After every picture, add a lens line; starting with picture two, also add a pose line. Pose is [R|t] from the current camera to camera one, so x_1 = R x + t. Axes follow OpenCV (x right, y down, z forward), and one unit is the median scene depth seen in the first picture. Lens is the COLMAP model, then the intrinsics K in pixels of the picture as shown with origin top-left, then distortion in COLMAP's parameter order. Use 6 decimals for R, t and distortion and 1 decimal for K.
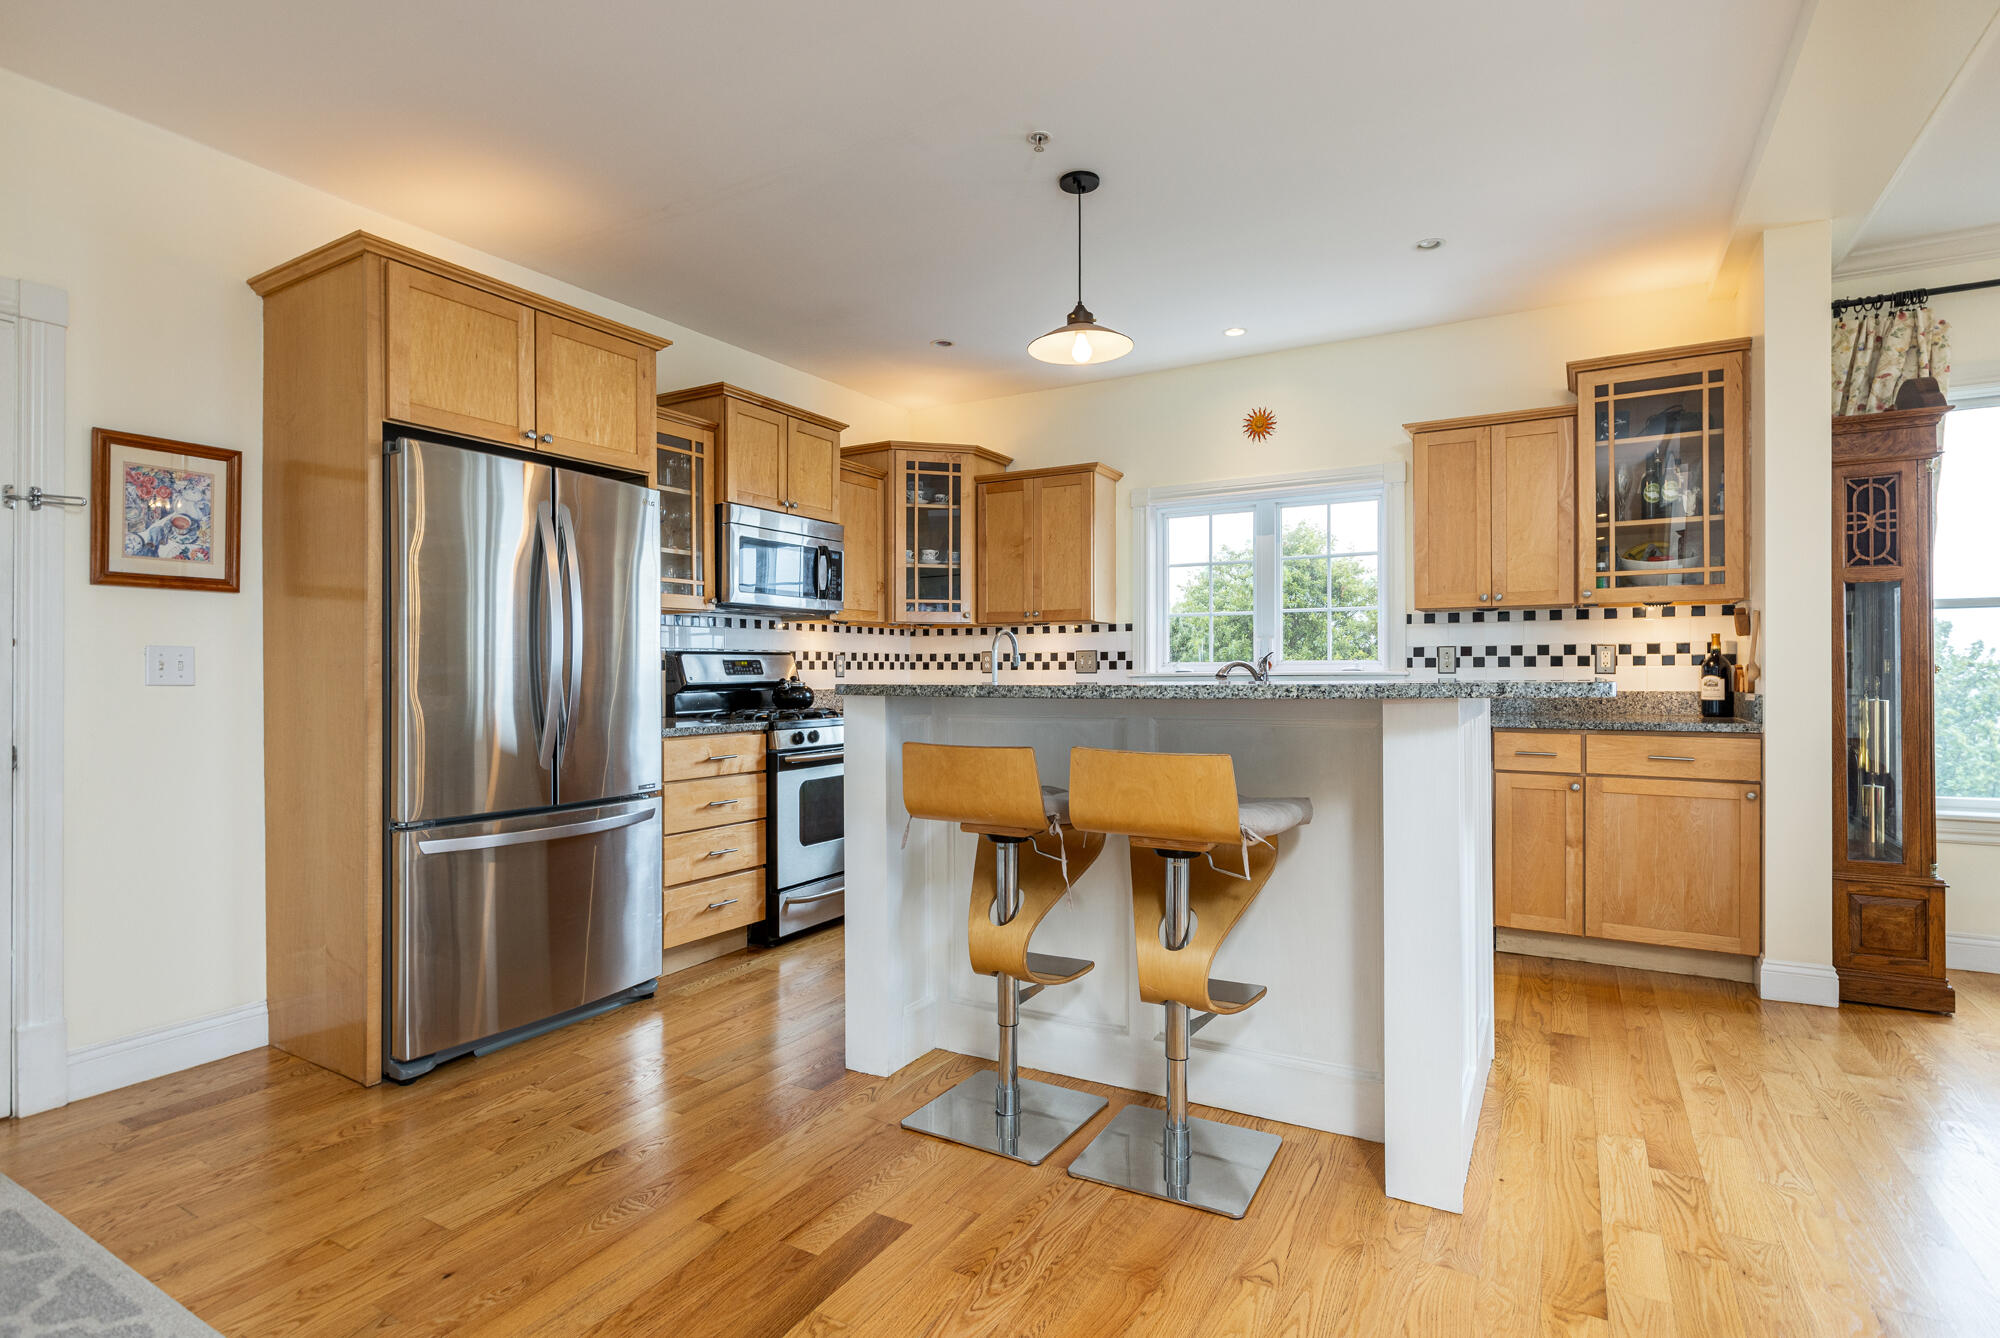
lens RADIAL K [[994.4, 0, 986.2], [0, 994.4, 668.2], [0, 0, 1]] dist [-0.008640, 0.001753]
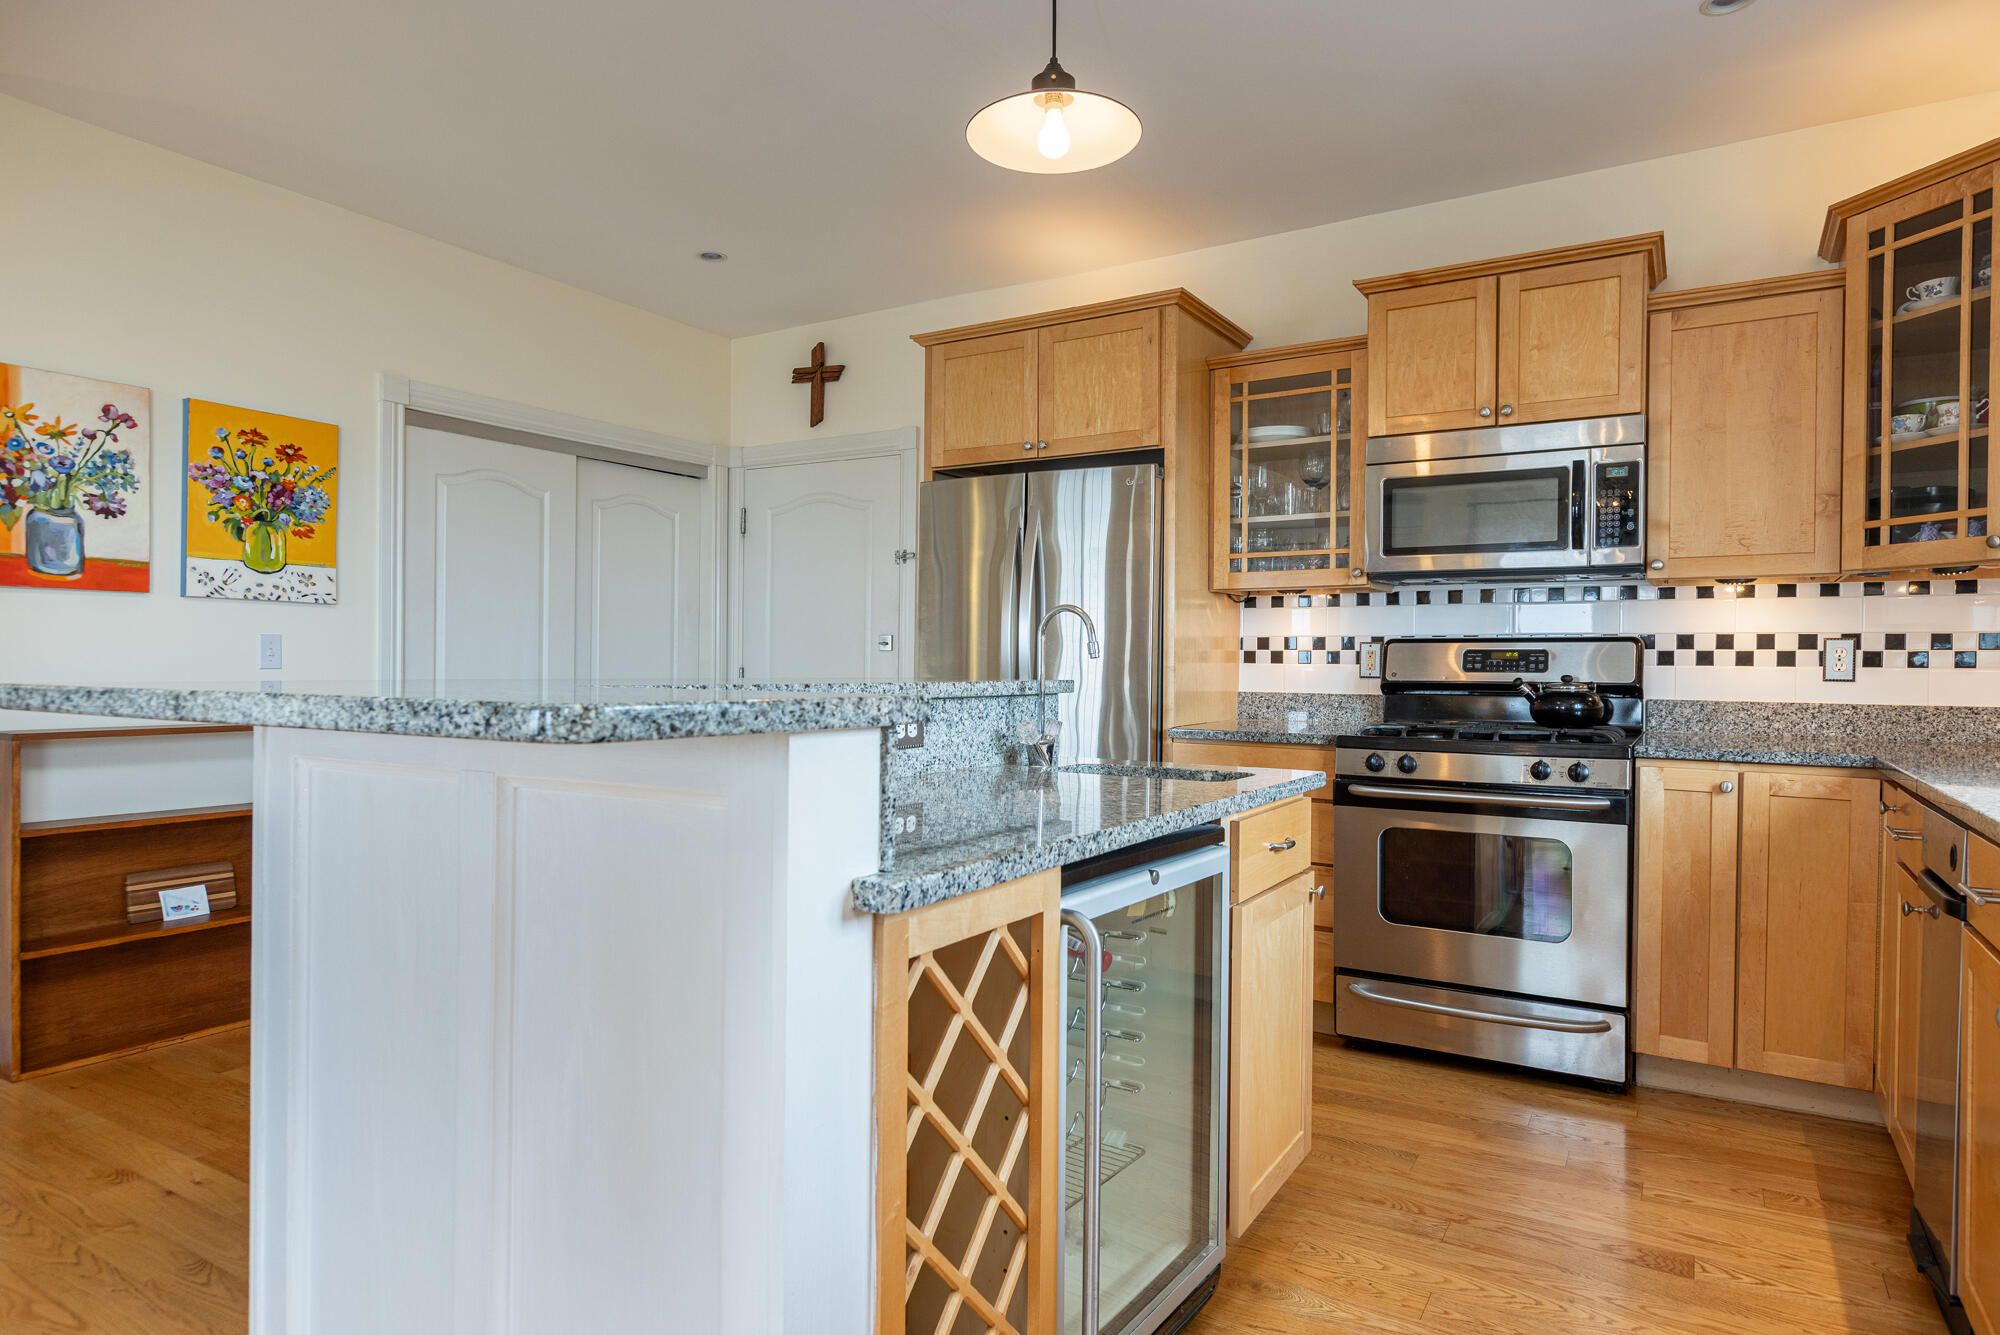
lens RADIAL K [[1126.2, 0, 1016.3], [0, 1126.2, 656.8], [0, 0, 1]] dist [0.012395, -0.008695]
pose [[-0.003707, 0.001456, -0.999992, 0.517307], [-0.004353, 0.999989, 0.001473, -0.003252], [0.999984, 0.004358, -0.003701, 0.653909]]
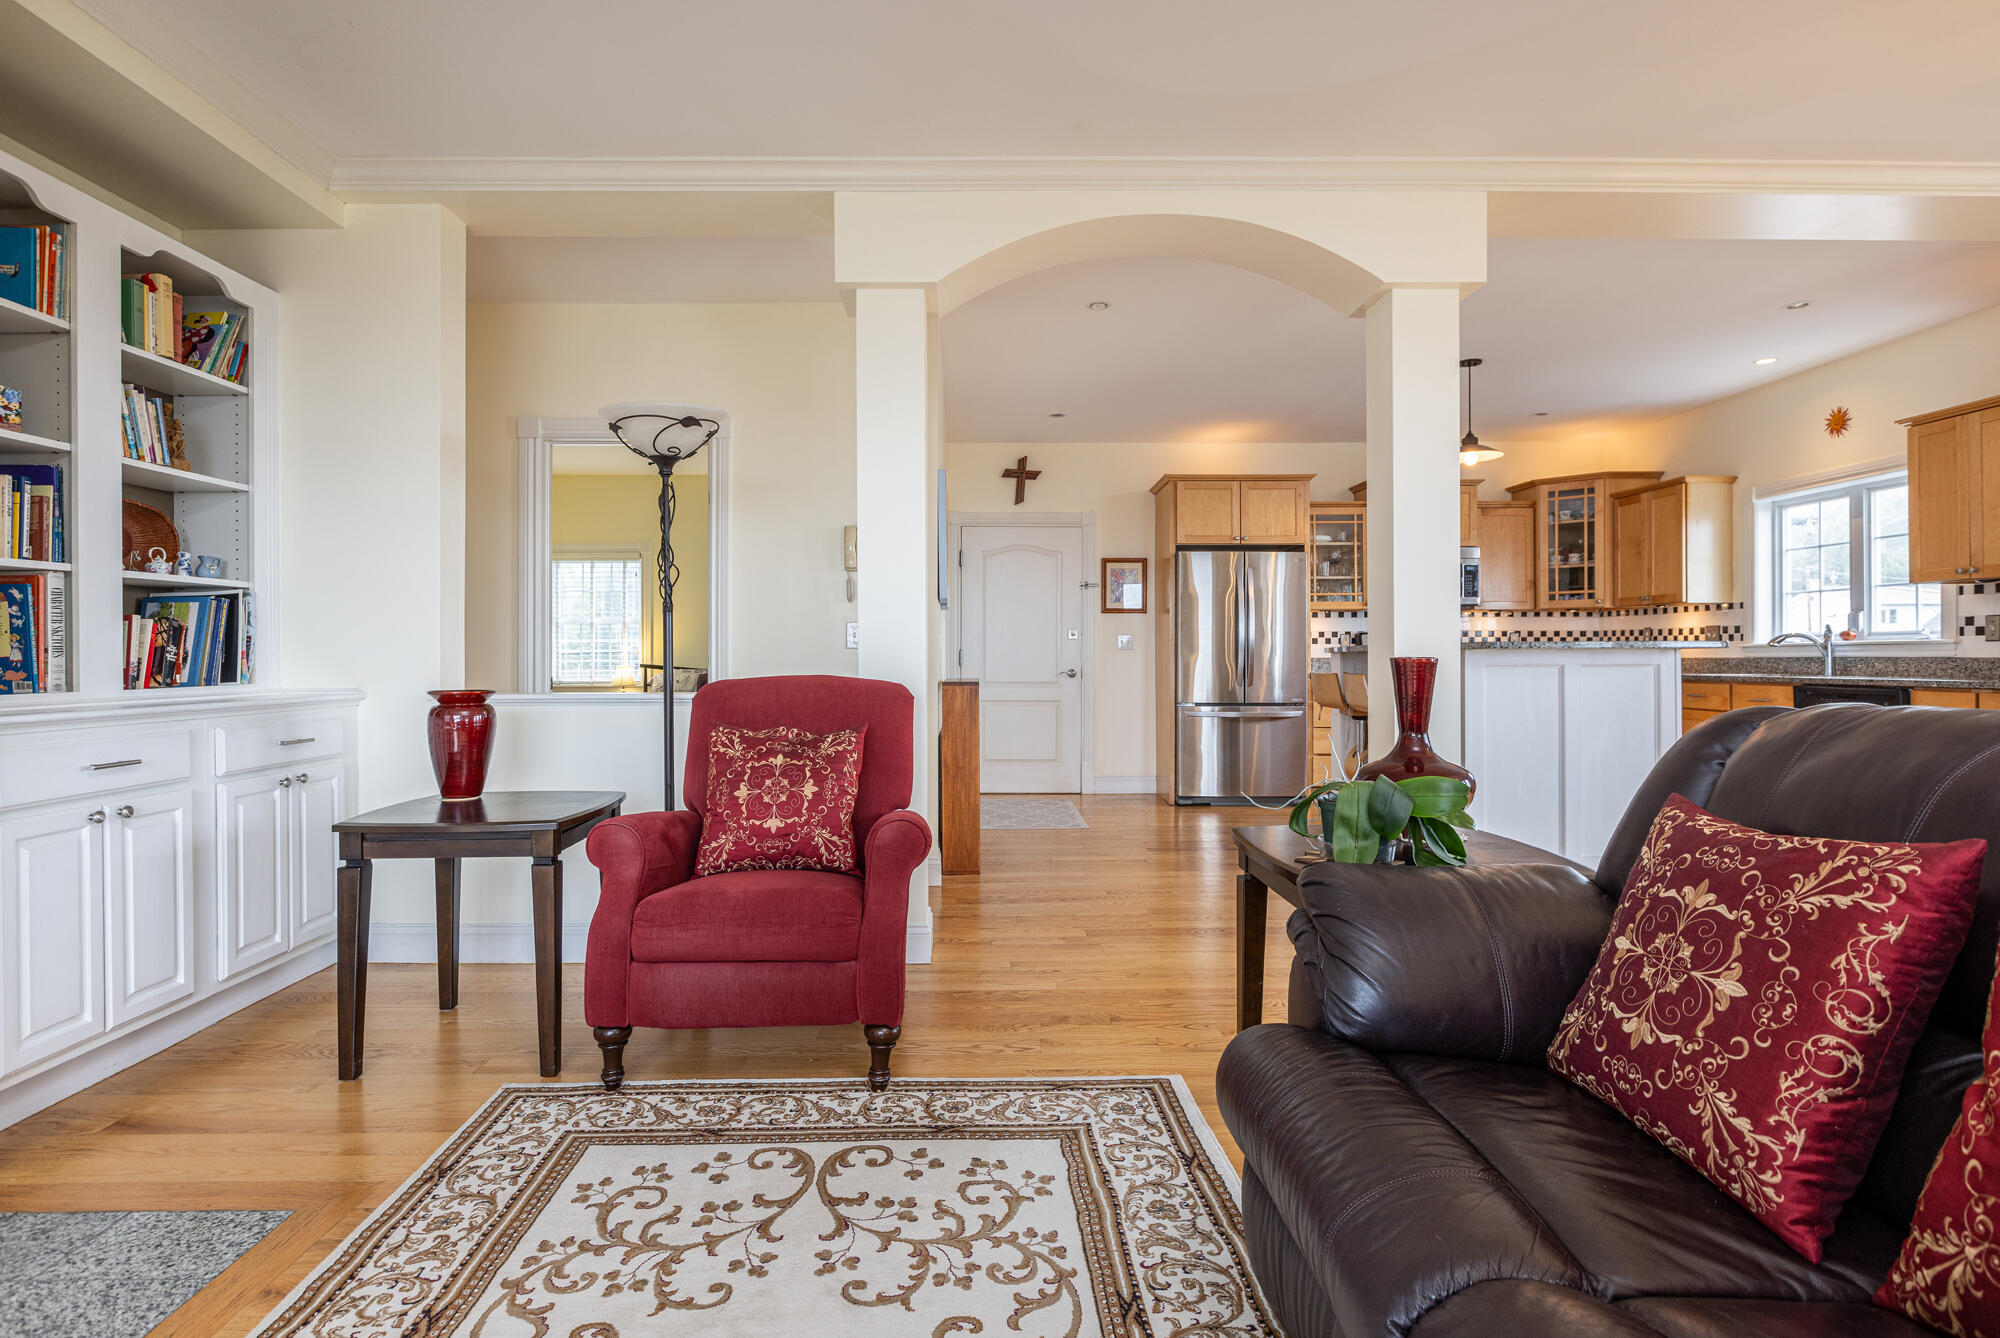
lens RADIAL K [[997.8, 0, 974.9], [0, 997.8, 648.6], [0, 0, 1]] dist [-0.004326, -0.000500]
pose [[0.514429, -0.003461, -0.857526, 0.773018], [0.002461, 0.999994, -0.002559, 0.012595], [0.857529, -0.000794, 0.514434, -0.443606]]
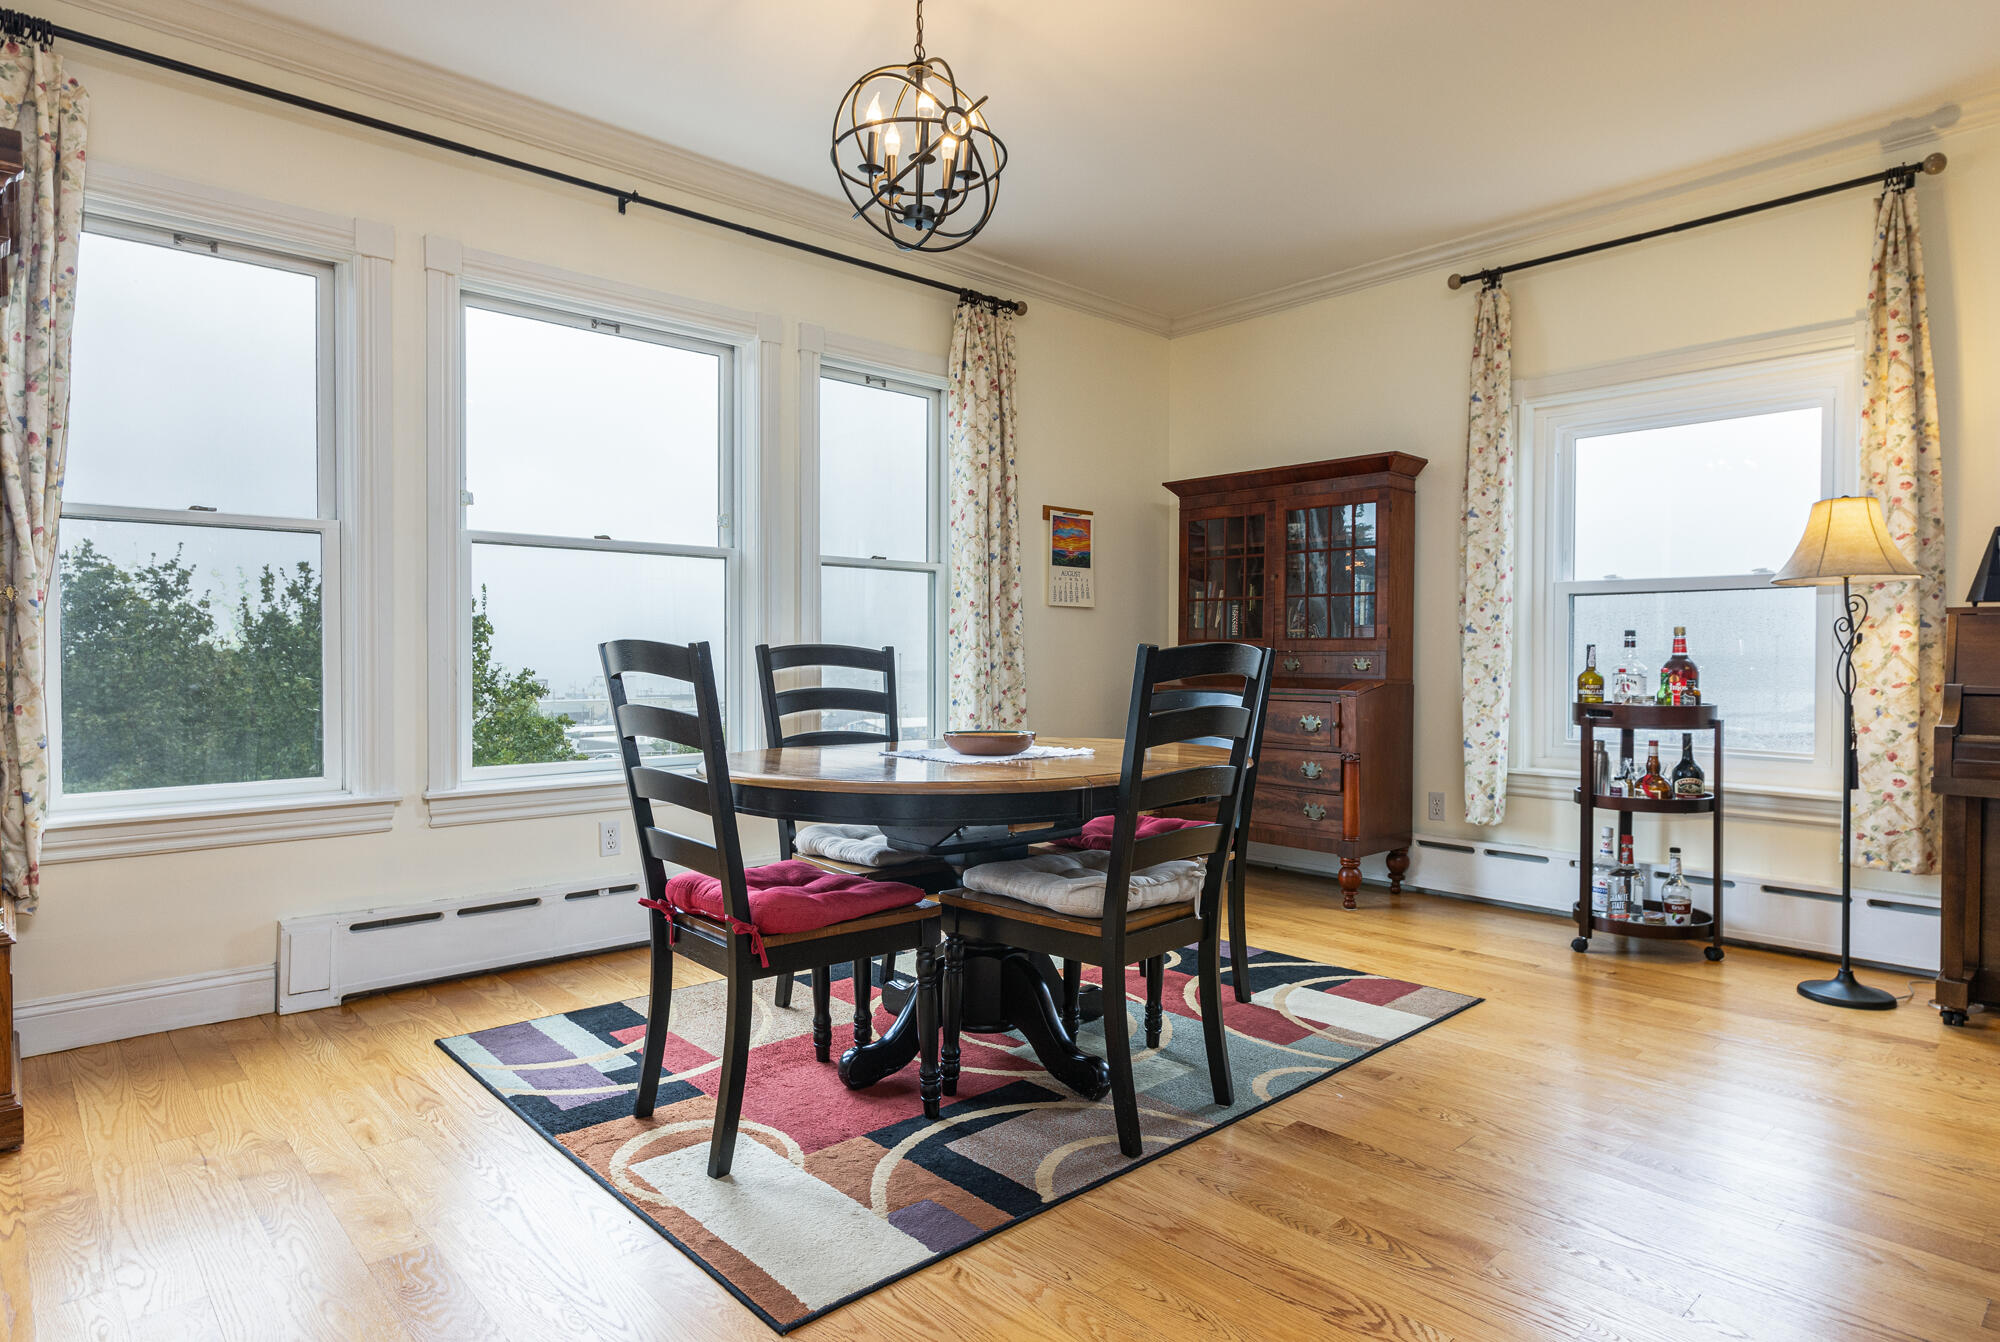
lens RADIAL K [[1115.4, 0, 984.1], [0, 1115.4, 656.5], [0, 0, 1]] dist [-0.000747, -0.001608]
pose [[0.304792, -0.001554, 0.952418, 0.319731], [-0.003443, 0.999990, 0.002734, 0.023165], [-0.952413, -0.004113, 0.304783, 0.135260]]
